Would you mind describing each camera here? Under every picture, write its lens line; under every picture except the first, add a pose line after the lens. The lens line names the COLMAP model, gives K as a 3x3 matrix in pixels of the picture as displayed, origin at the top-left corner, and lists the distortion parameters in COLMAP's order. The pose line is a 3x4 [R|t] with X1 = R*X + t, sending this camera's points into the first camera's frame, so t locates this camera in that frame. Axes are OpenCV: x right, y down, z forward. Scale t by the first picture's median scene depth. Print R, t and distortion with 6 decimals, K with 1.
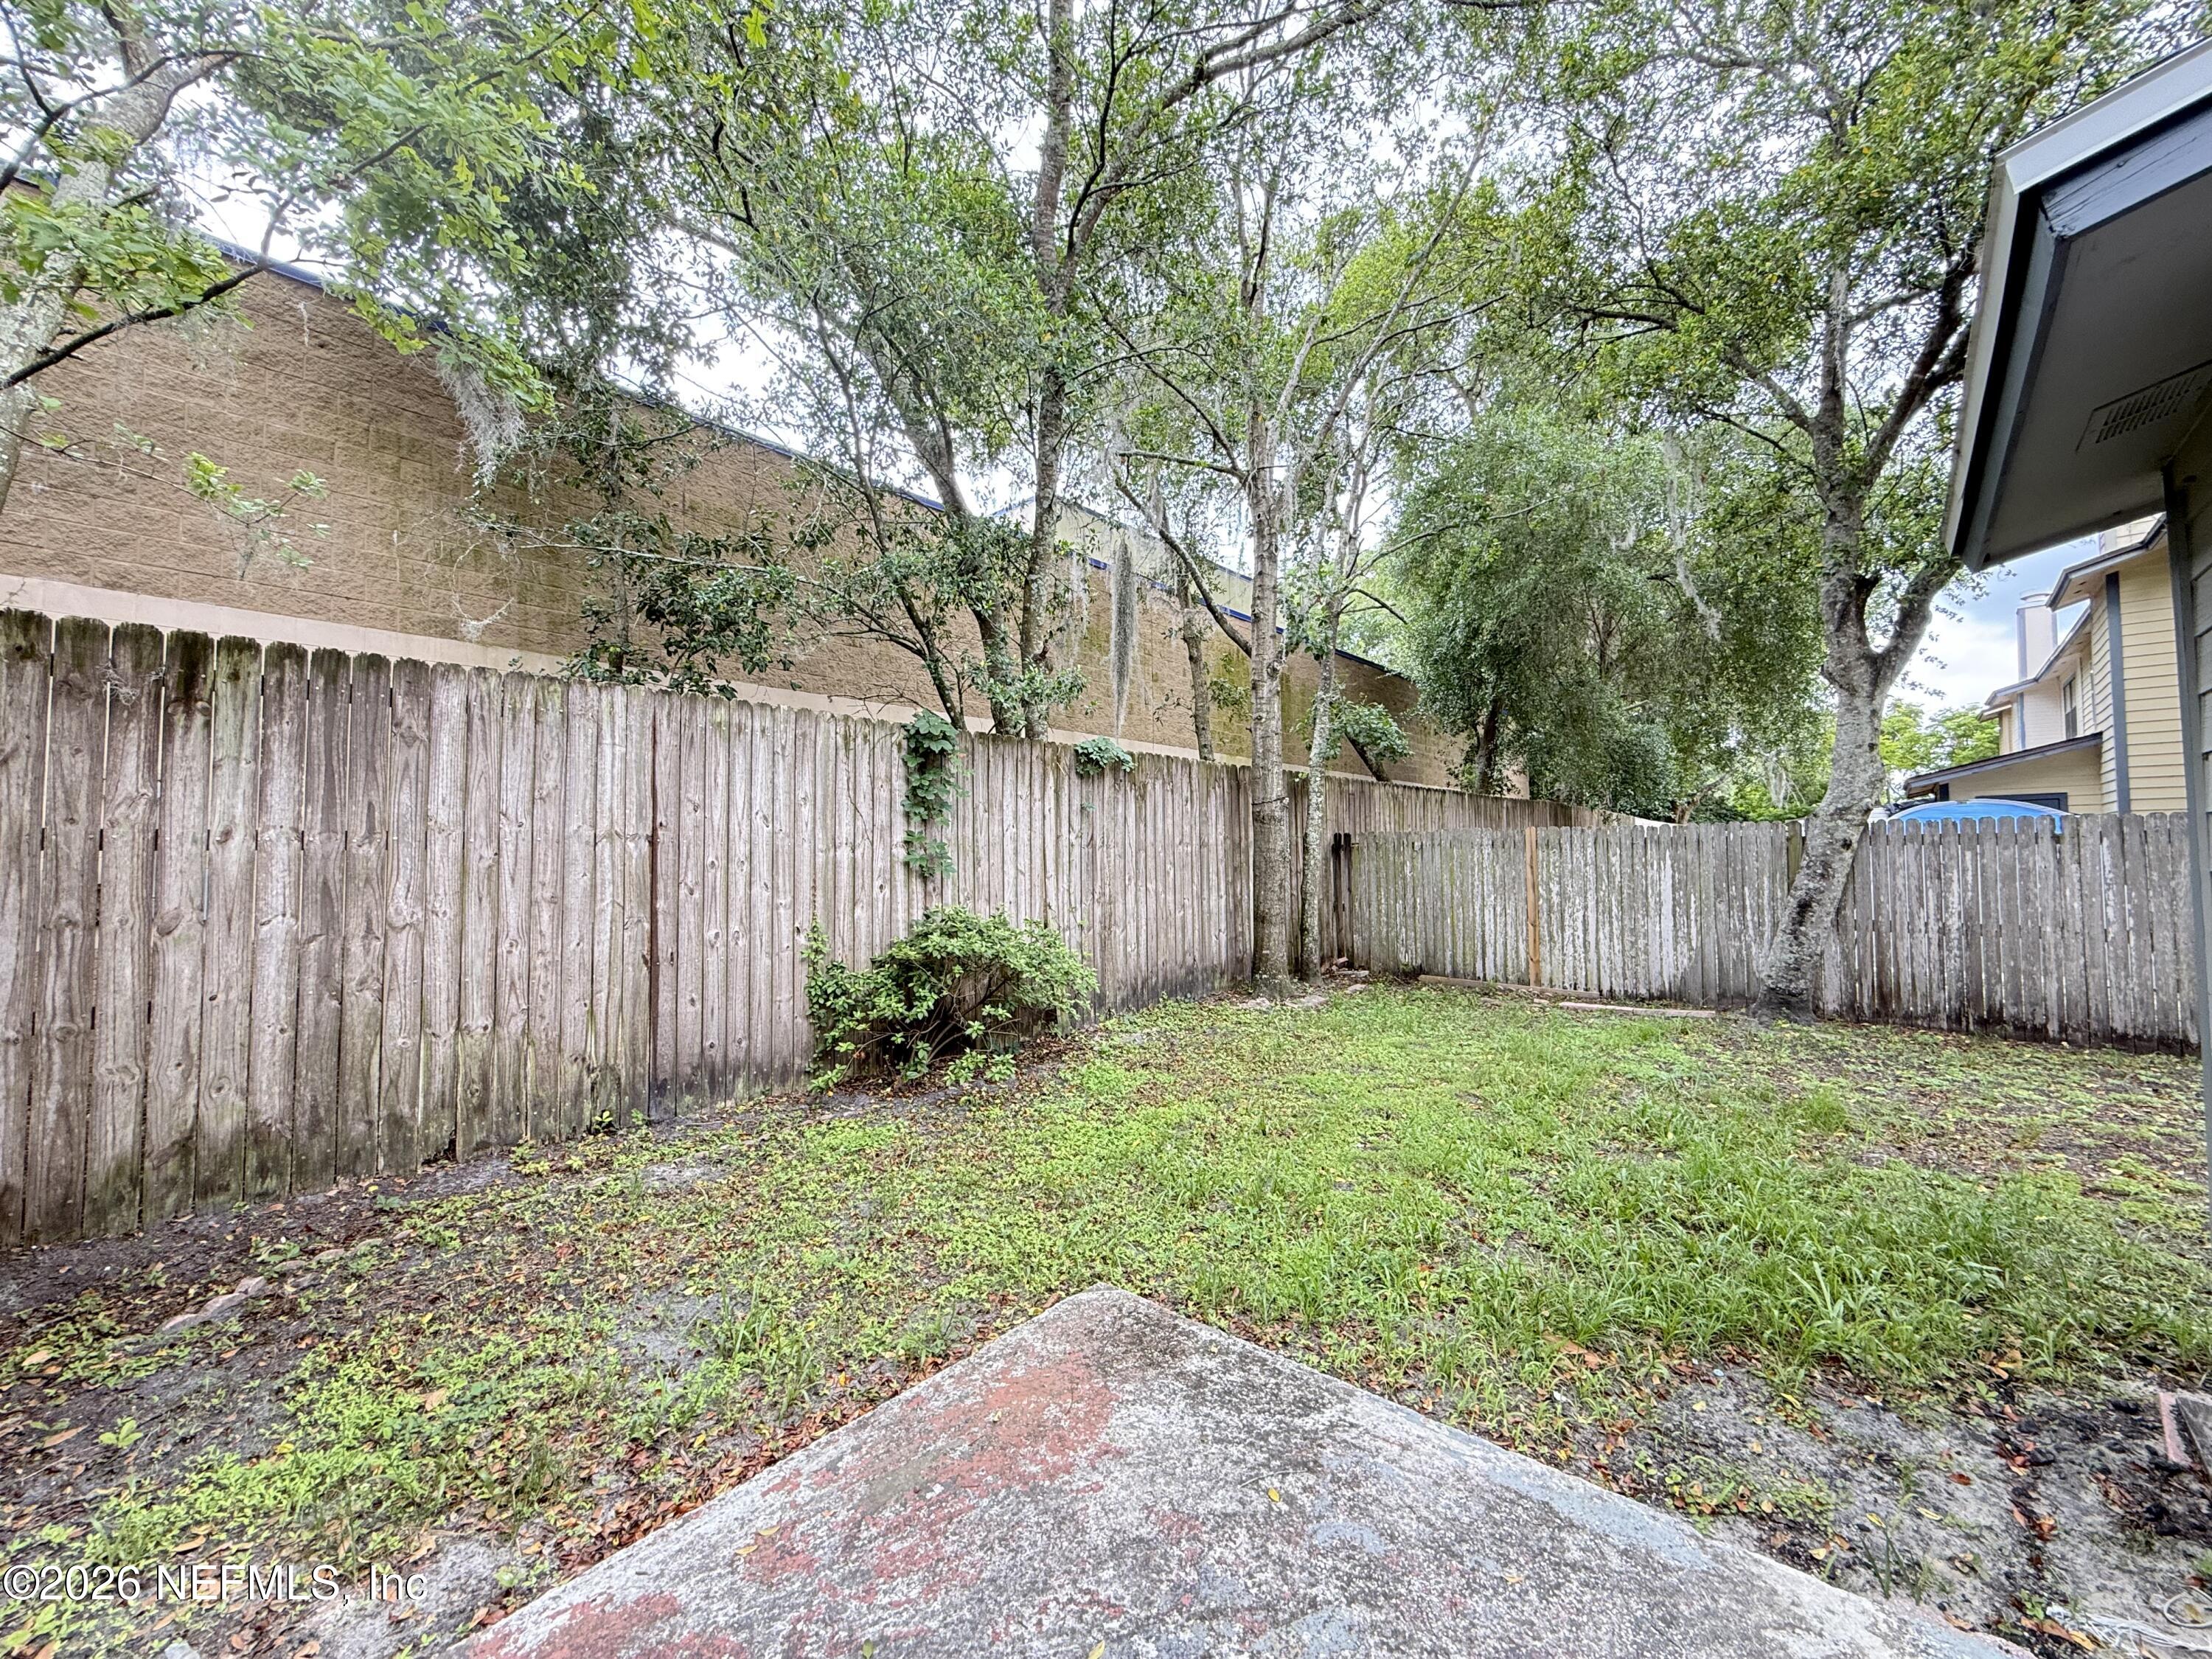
lens RADIAL K [[884.8, 0, 1104.8], [0, 884.8, 829.0], [0, 0, 1]] dist [-0.002215, 0.000548]
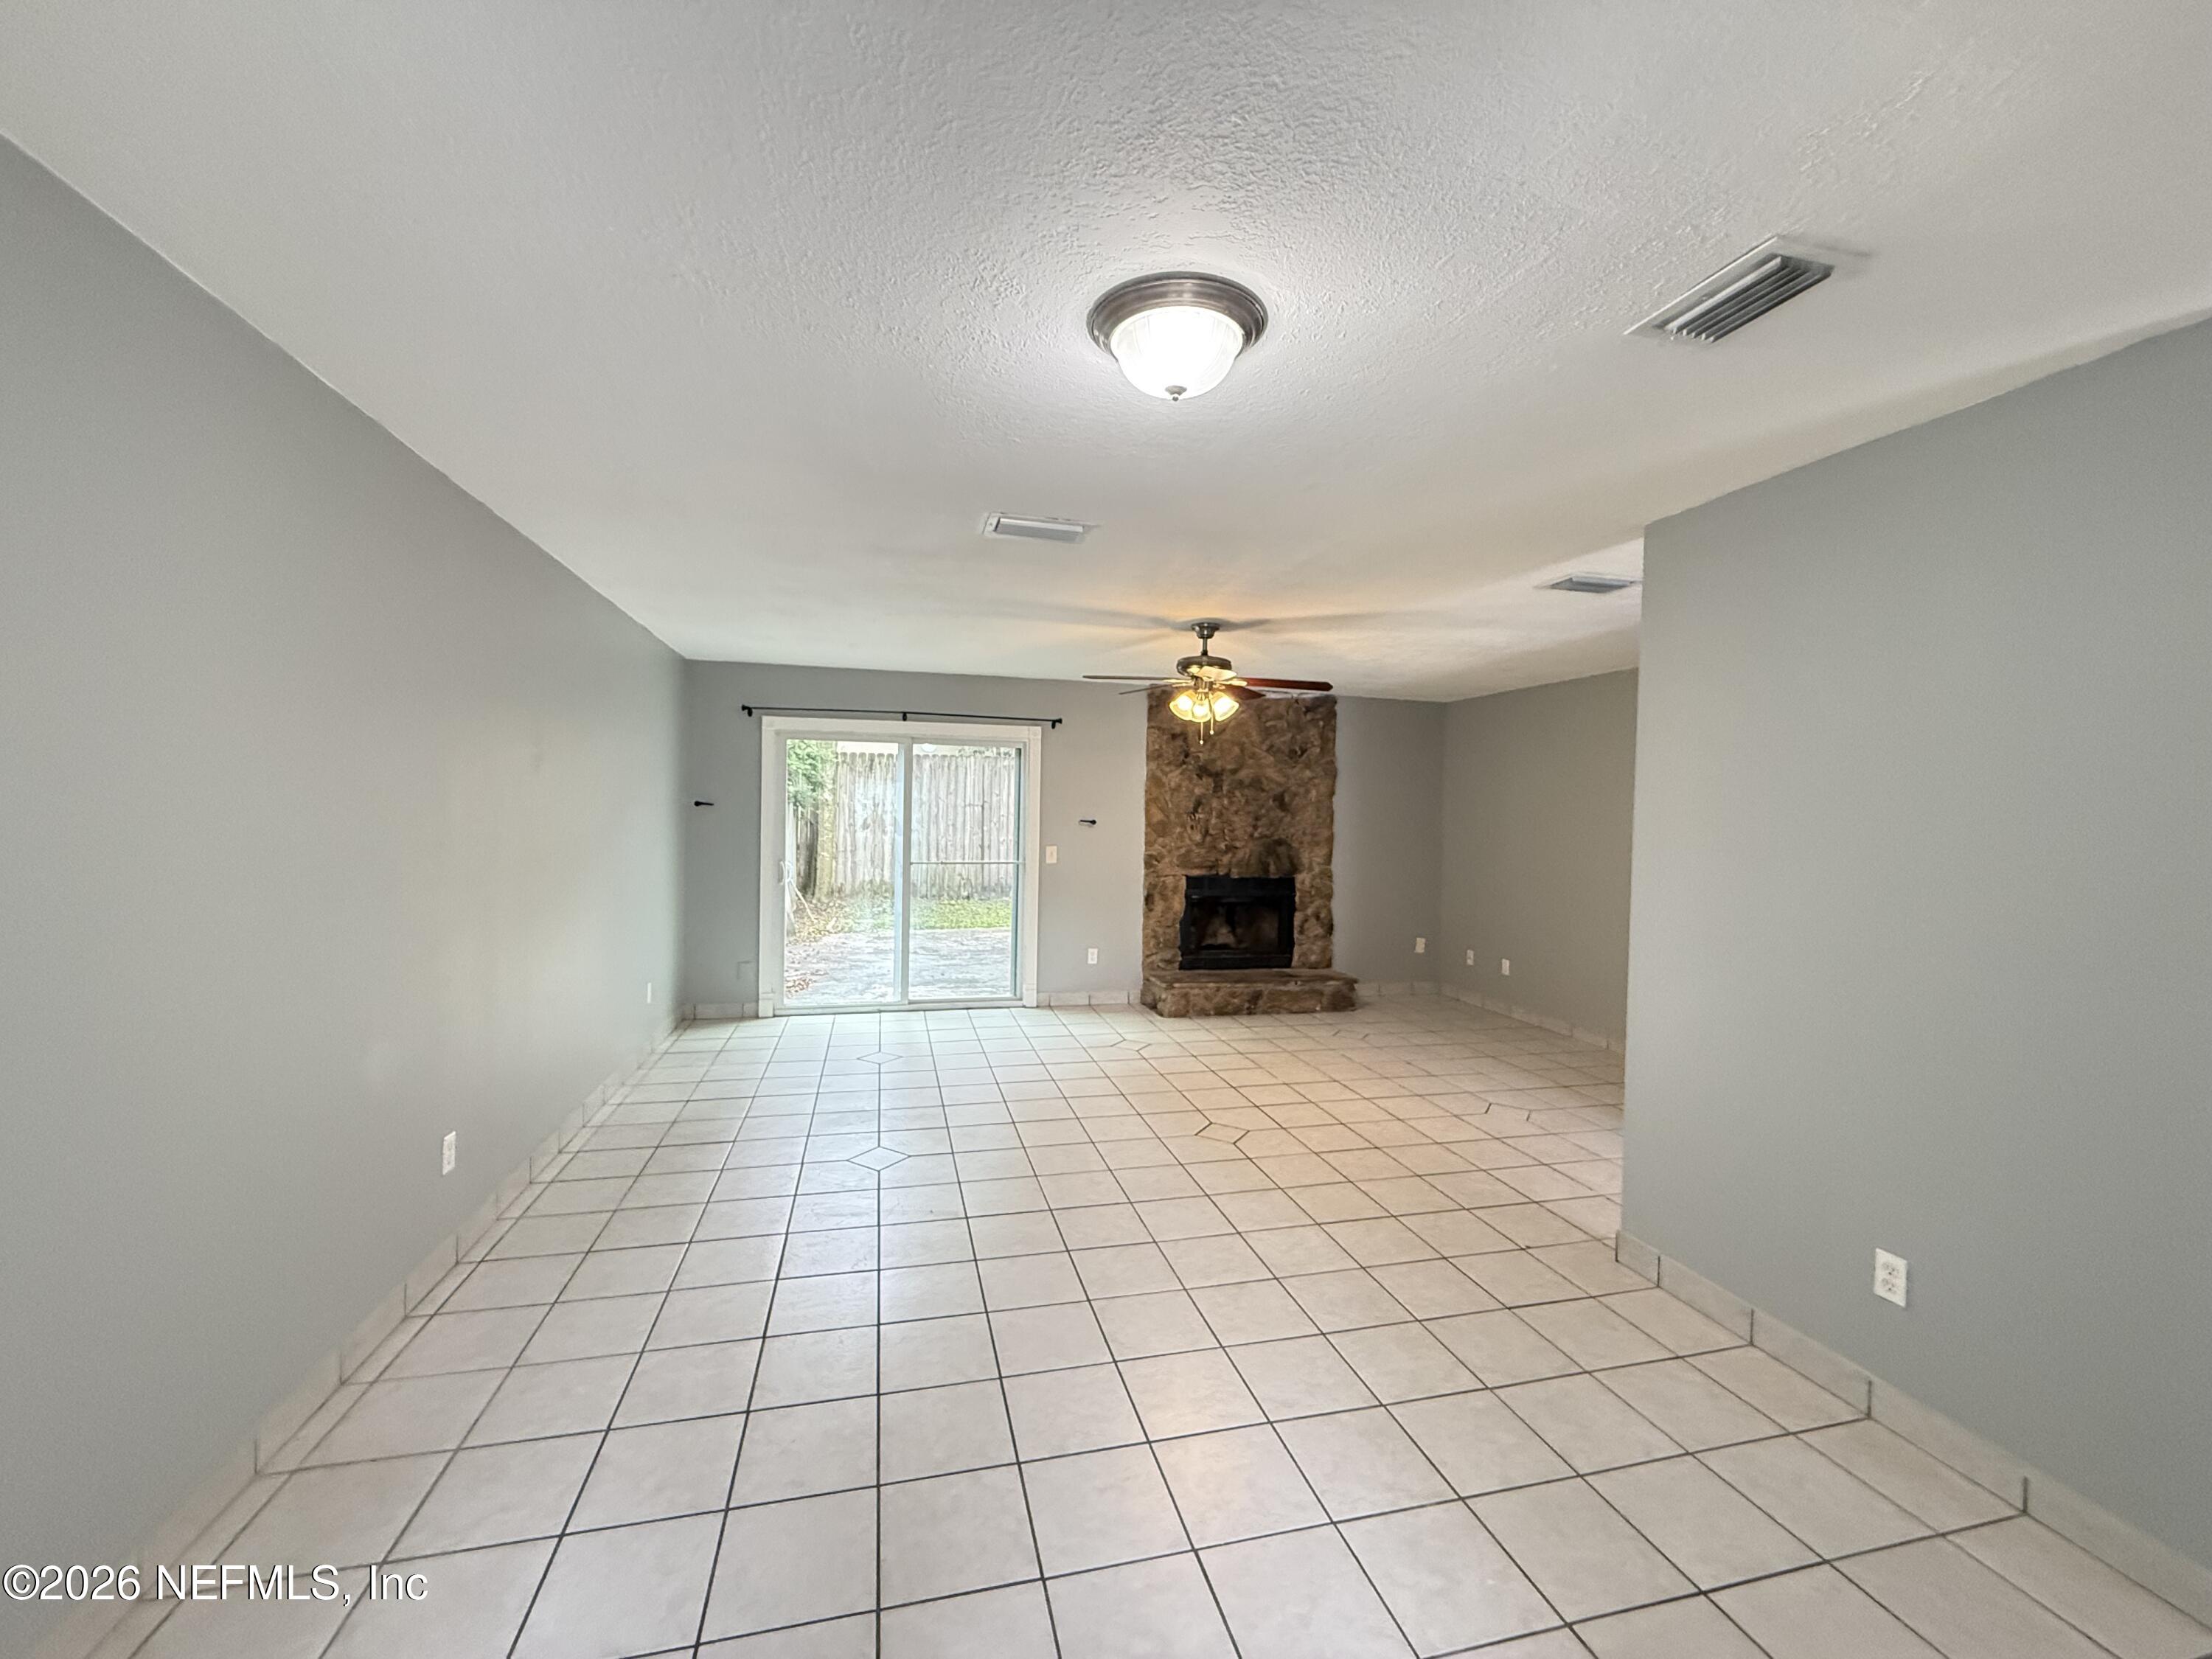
lens RADIAL K [[884.8, 0, 1097.2], [0, 884.8, 824.2], [0, 0, 1]] dist [-0.002215, 0.000548]
pose [[0.825870, 0.029526, -0.563088, 1.046899], [-0.003940, 0.998906, 0.046601, -0.048184], [0.563848, -0.036268, 0.825082, -0.877751]]
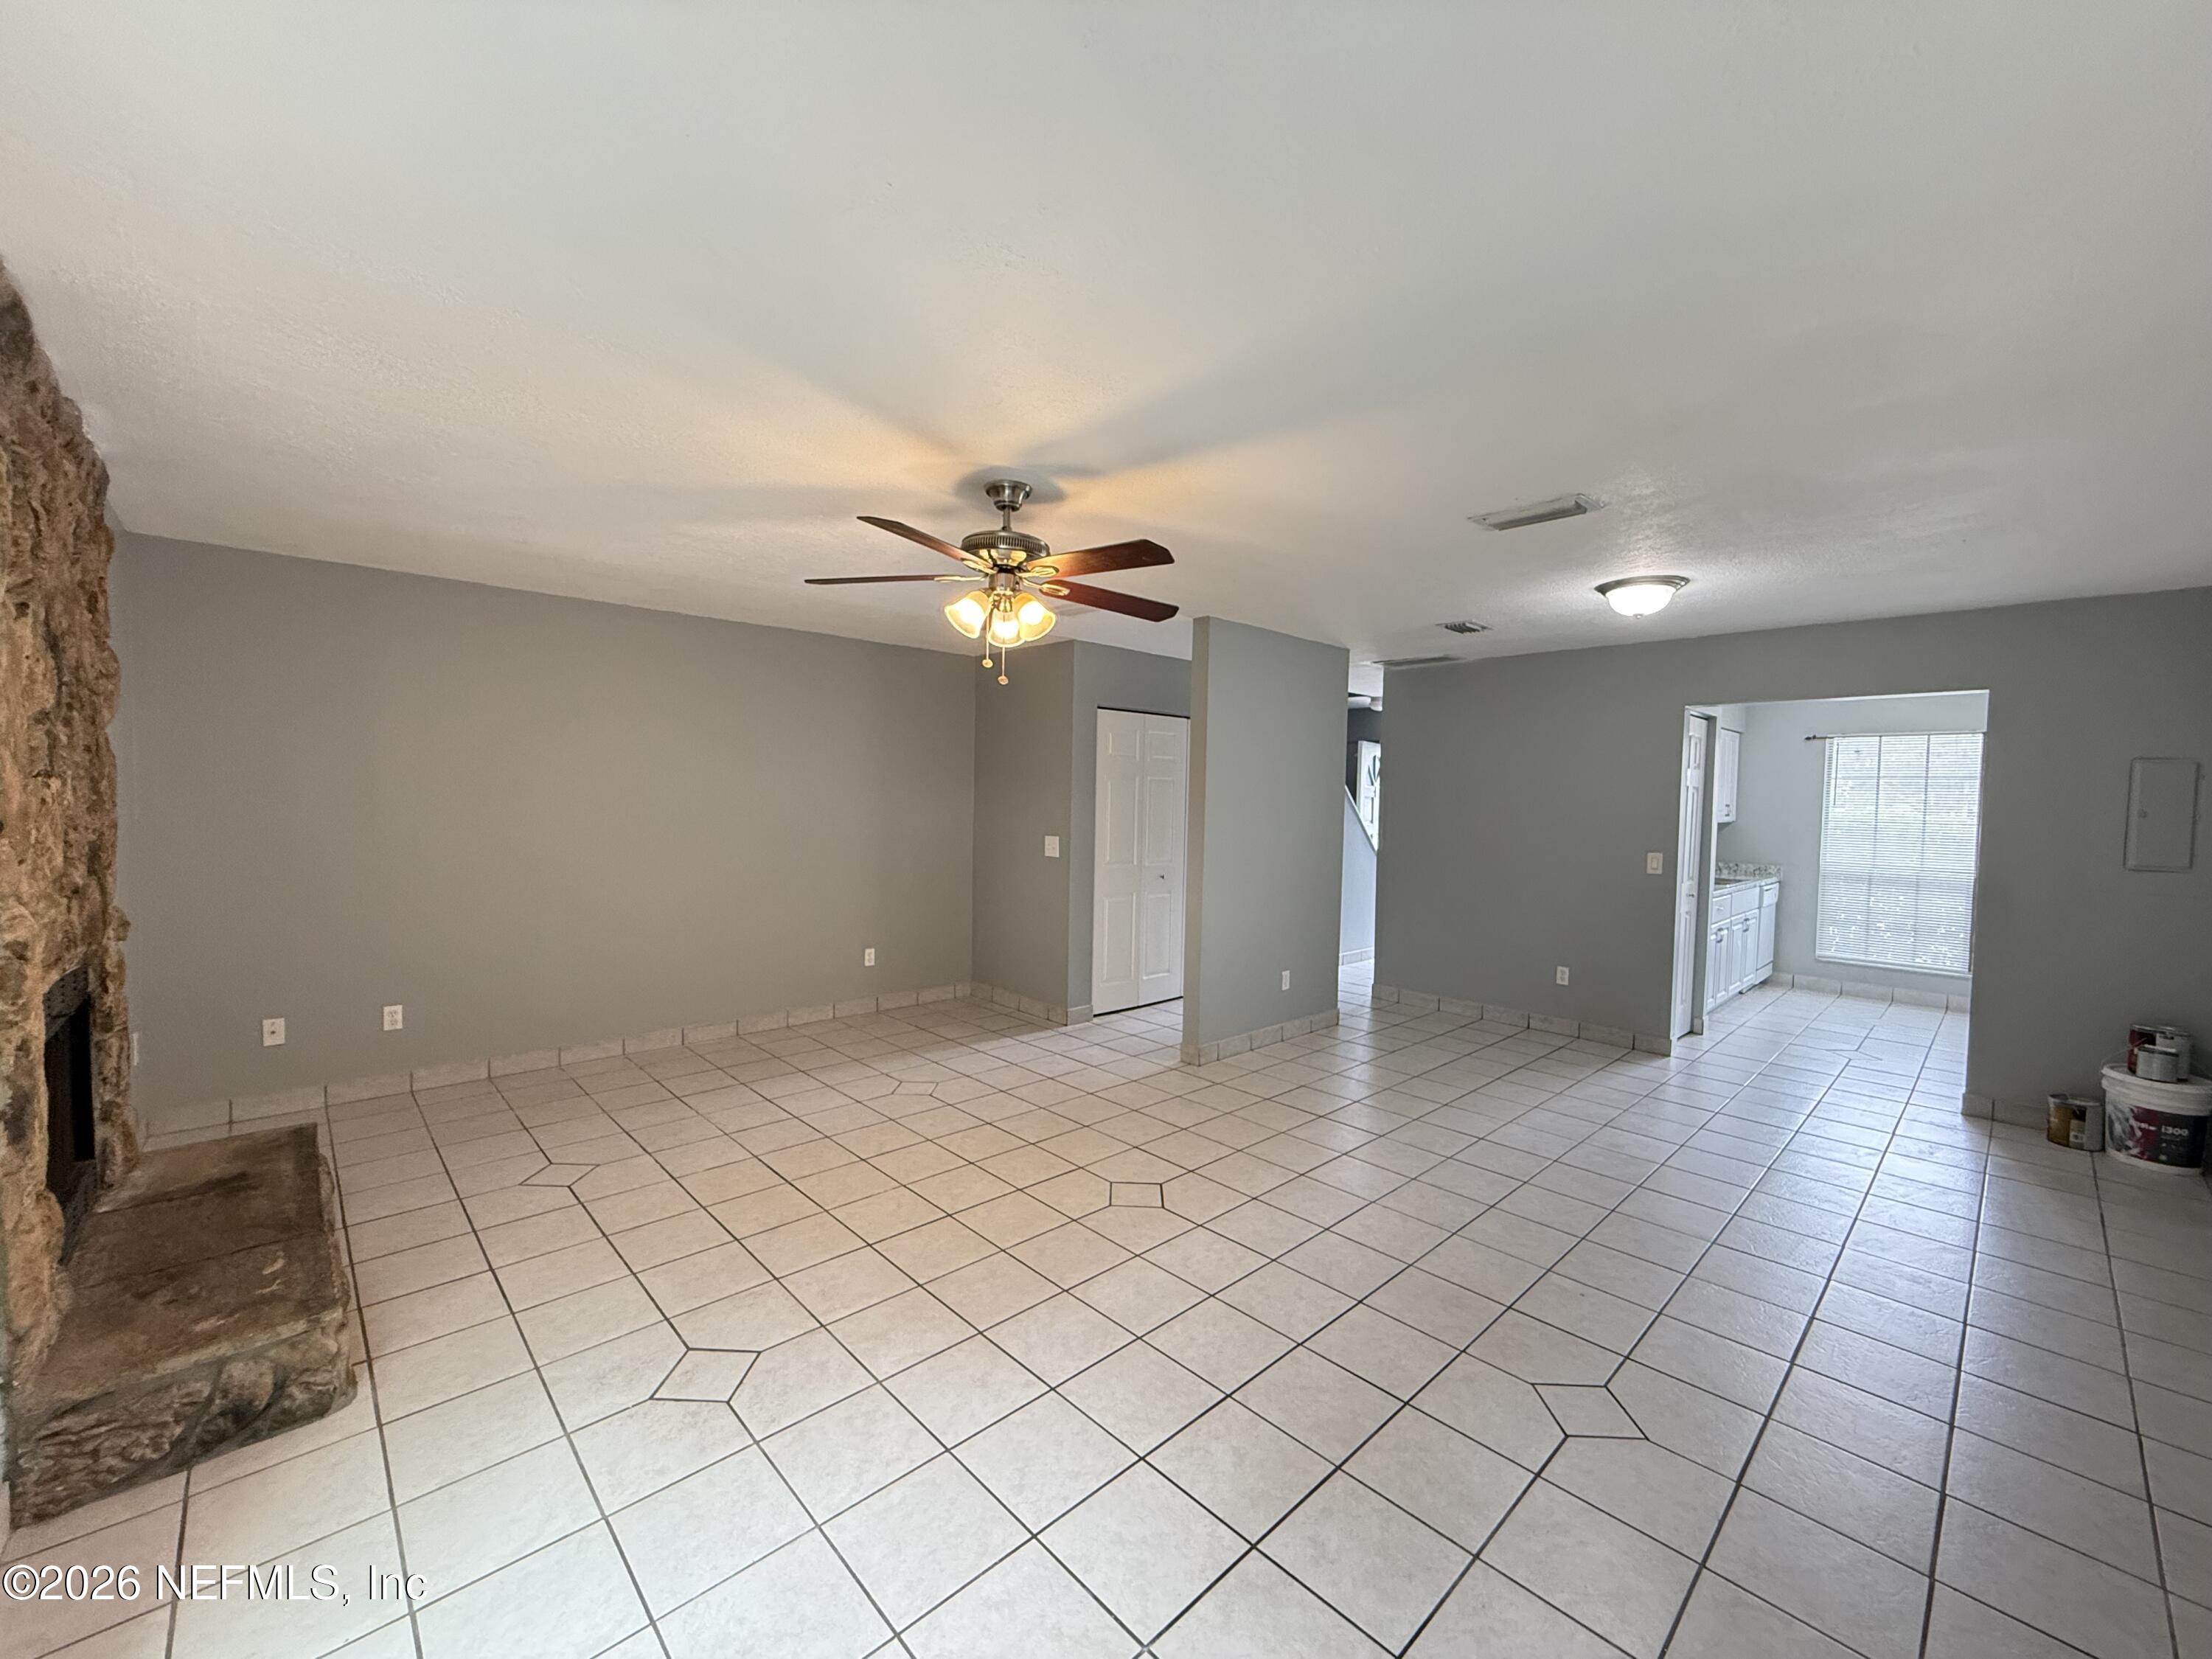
lens RADIAL K [[884.8, 0, 1088.6], [0, 884.8, 821.9], [0, 0, 1]] dist [-0.002215, 0.000548]
pose [[0.090390, -0.023502, 0.995629, 0.354448], [-0.053979, 0.998136, 0.028461, -0.026886], [-0.994443, -0.056315, 0.088953, -0.379334]]
